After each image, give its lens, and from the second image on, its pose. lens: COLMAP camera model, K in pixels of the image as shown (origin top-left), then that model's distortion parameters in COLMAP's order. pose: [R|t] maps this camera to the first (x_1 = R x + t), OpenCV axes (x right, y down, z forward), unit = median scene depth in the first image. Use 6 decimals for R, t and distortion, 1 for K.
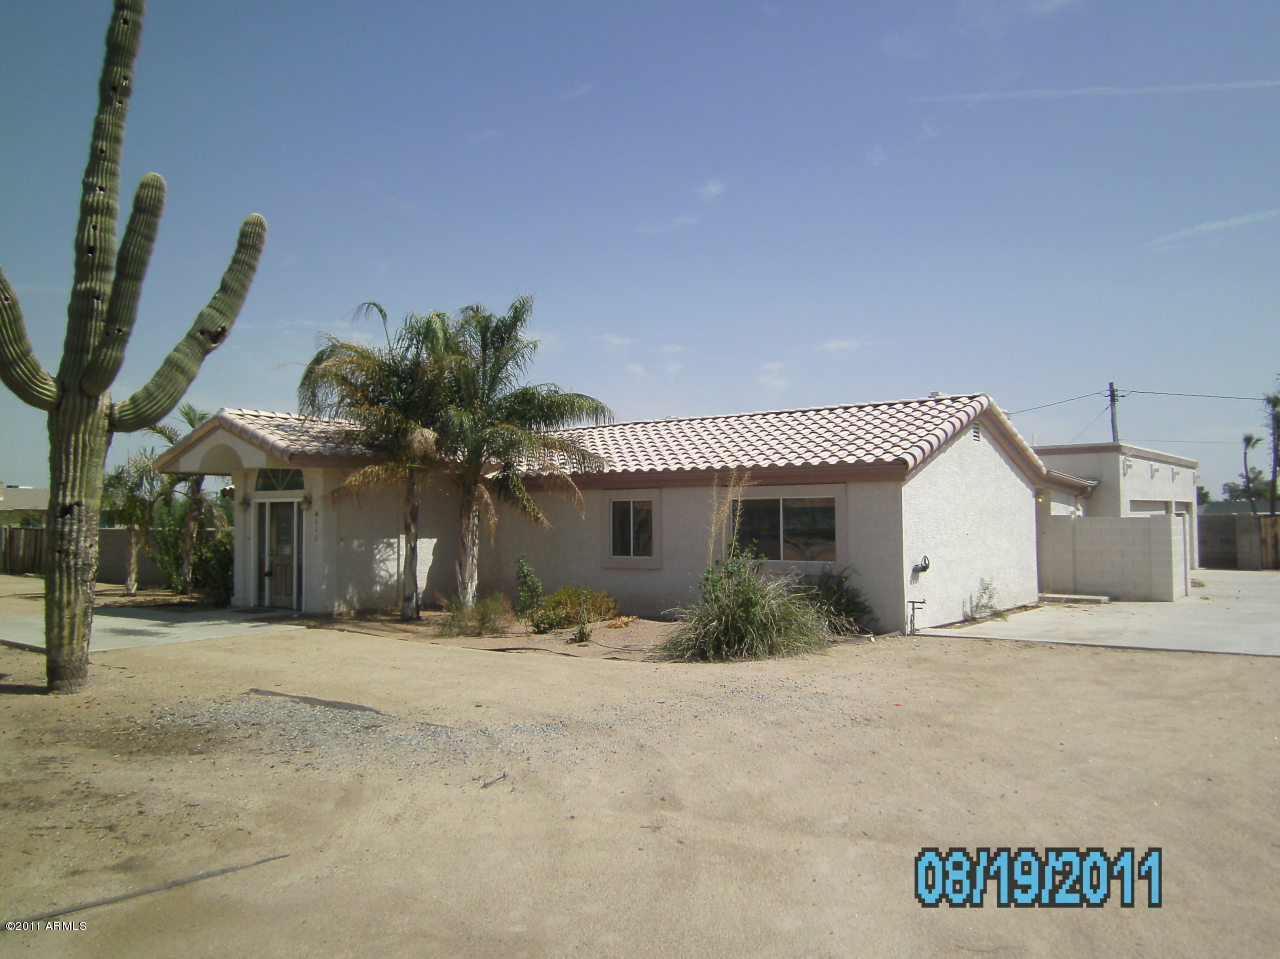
lens RADIAL K [[1046.9, 0, 641.6], [0, 1046.9, 478.5], [0, 0, 1]] dist [0.003815, -0.019958]
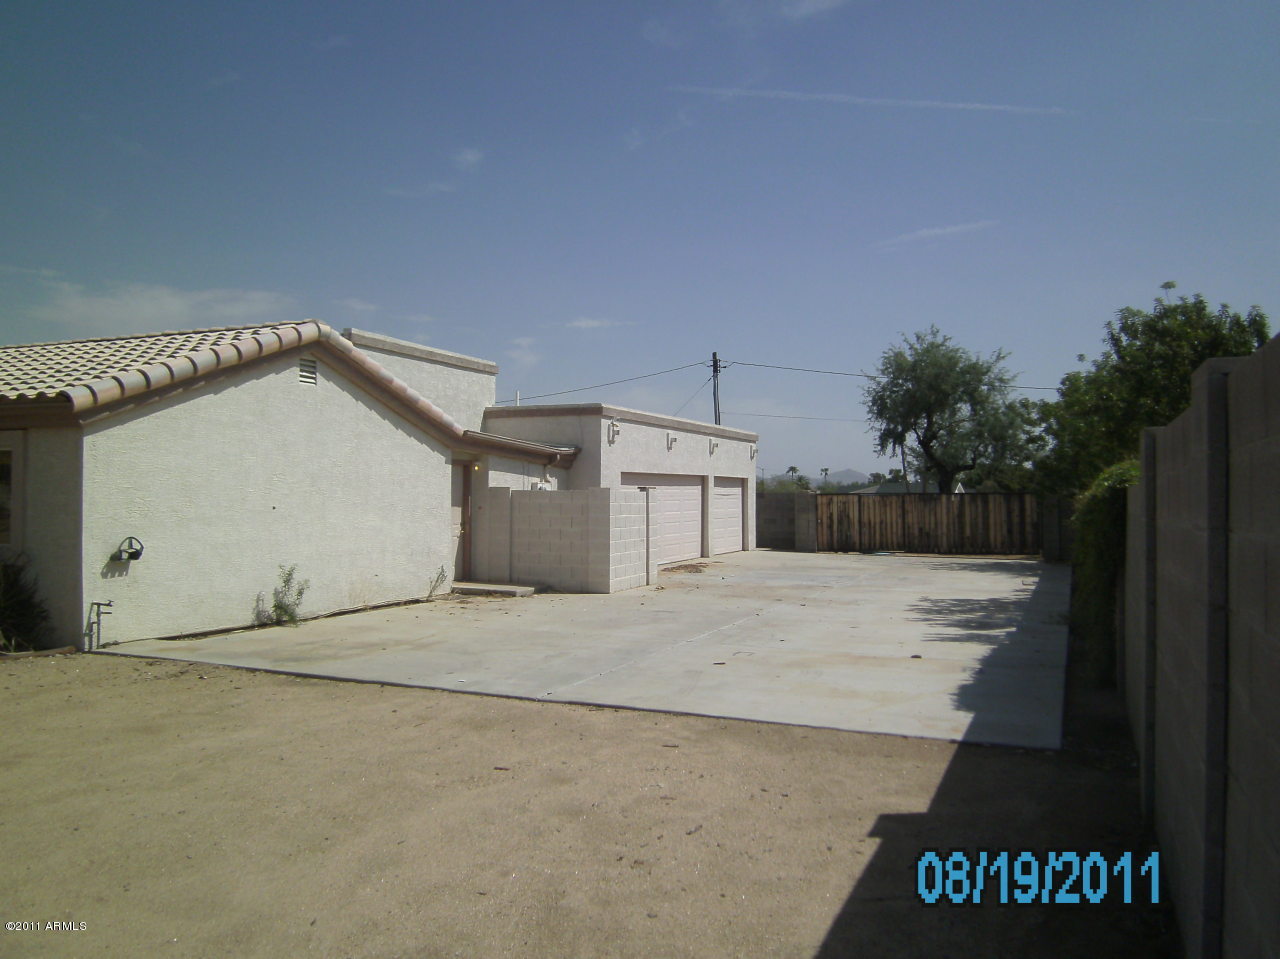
lens RADIAL K [[1046.9, 0, 637.8], [0, 1046.9, 482.7], [0, 0, 1]] dist [0.003815, -0.019958]
pose [[0.972768, 0.018070, 0.231074, 0.313847], [-0.024402, 0.999400, 0.024571, 0.008879], [-0.230492, -0.029540, 0.972626, 0.176925]]
